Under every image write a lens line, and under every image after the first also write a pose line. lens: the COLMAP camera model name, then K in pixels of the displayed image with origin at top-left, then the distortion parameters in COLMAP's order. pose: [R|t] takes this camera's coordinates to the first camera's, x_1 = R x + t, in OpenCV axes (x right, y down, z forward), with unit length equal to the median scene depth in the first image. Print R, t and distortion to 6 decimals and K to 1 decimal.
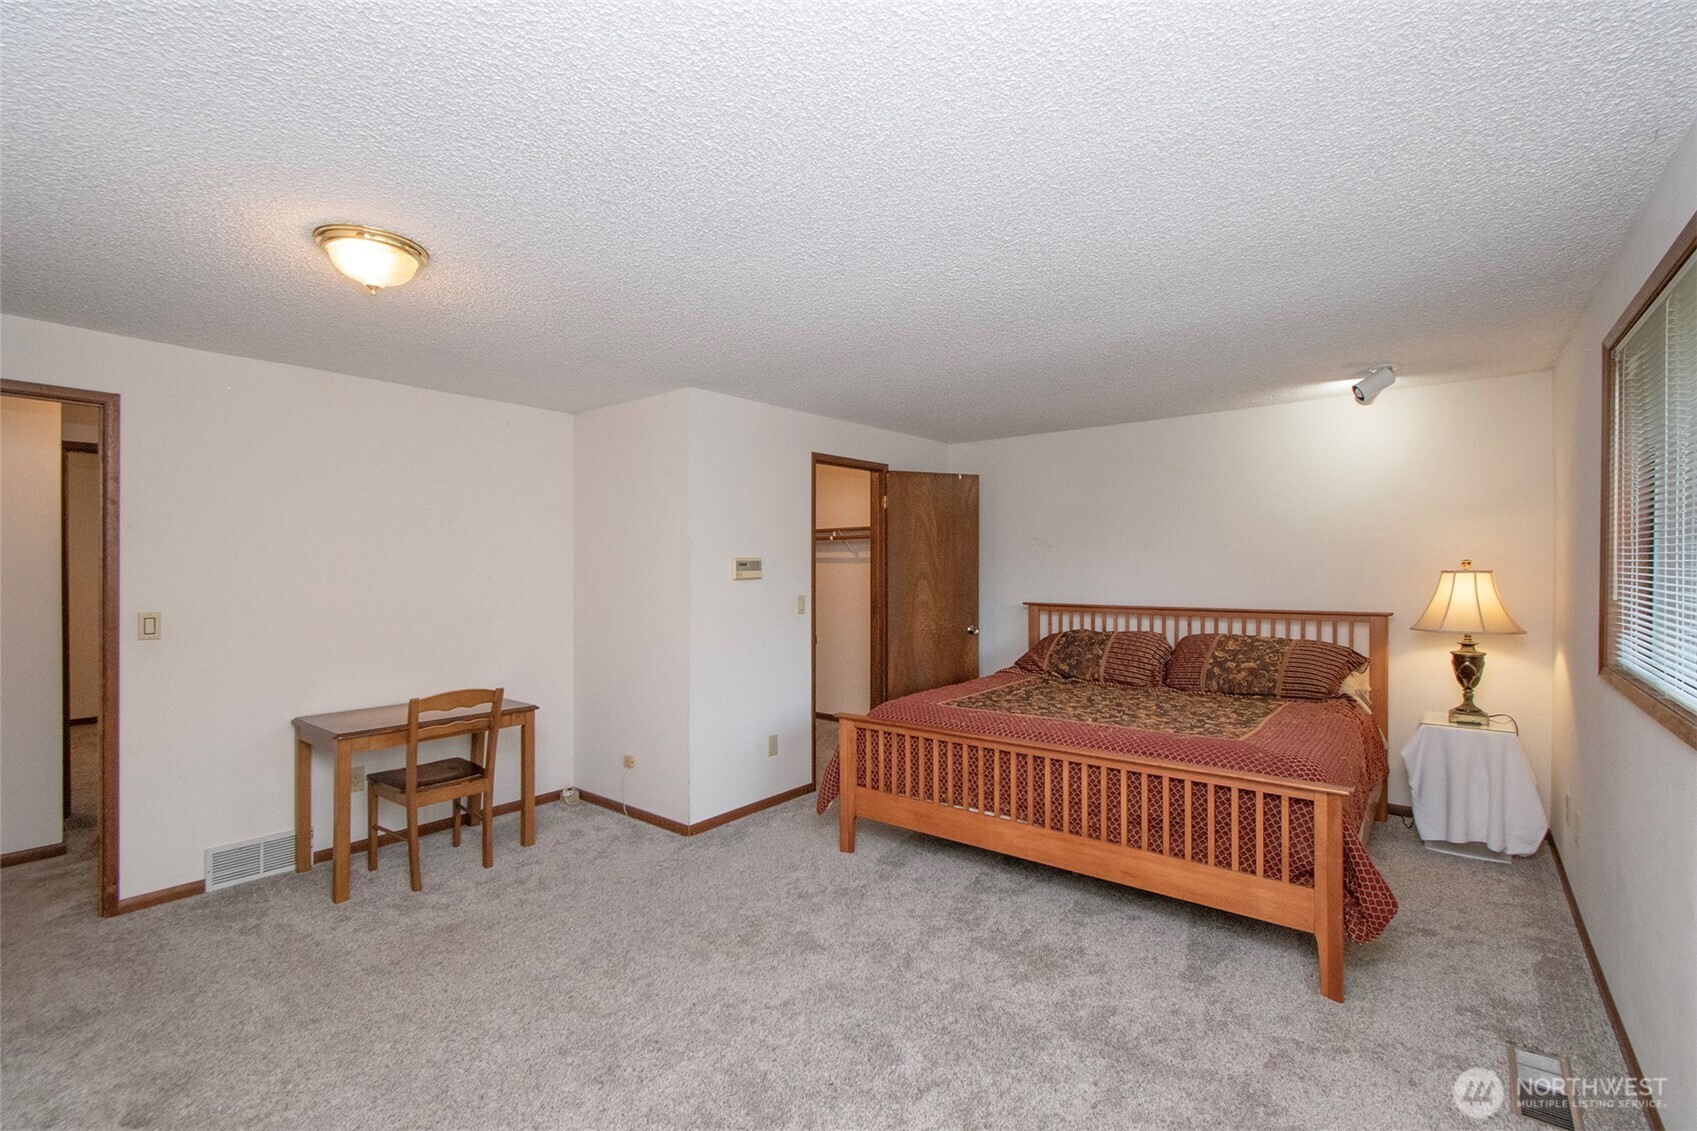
lens RADIAL K [[763.7, 0, 848.4], [0, 763.7, 572.9], [0, 0, 1]] dist [0.012467, 0.000182]
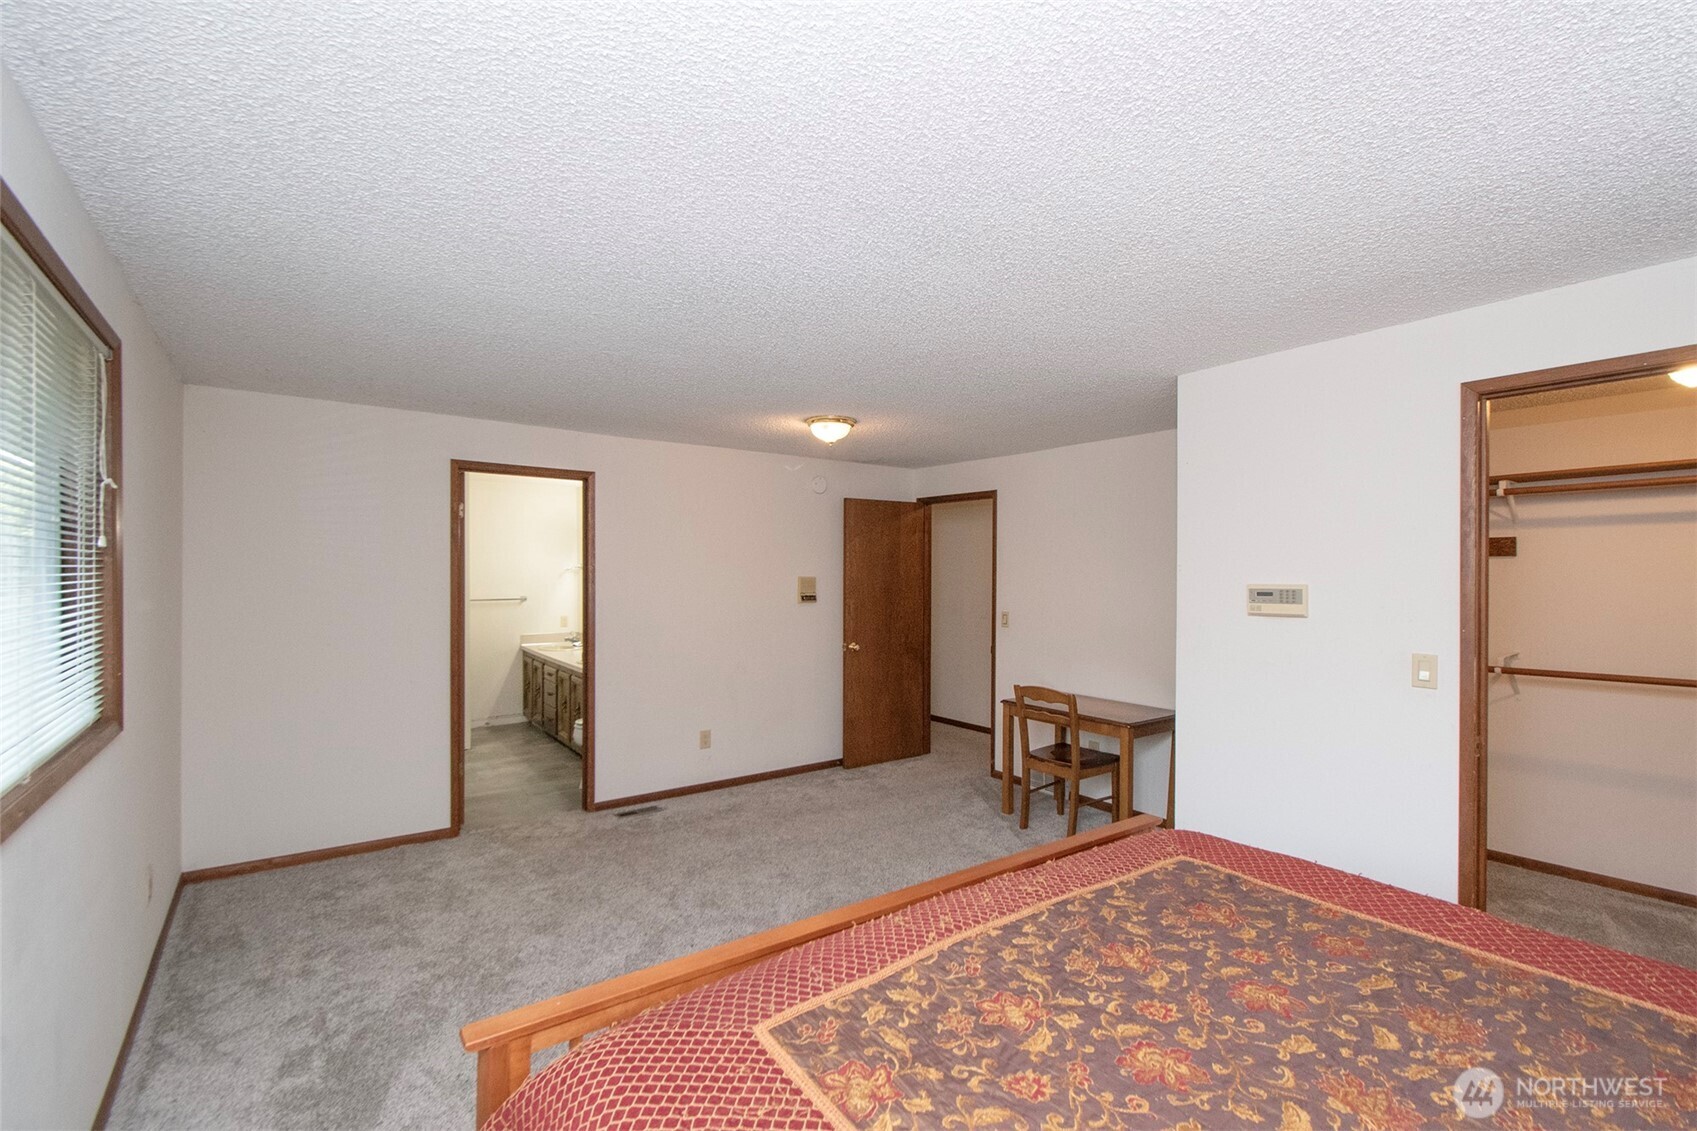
lens RADIAL K [[763.7, 0, 848.4], [0, 763.7, 572.9], [0, 0, 1]] dist [0.012467, 0.000182]
pose [[-0.266361, 0.000224, -0.963873, 0.778866], [-0.011265, 0.999931, 0.003345, -0.034865], [0.963808, 0.011749, -0.266340, 1.008012]]
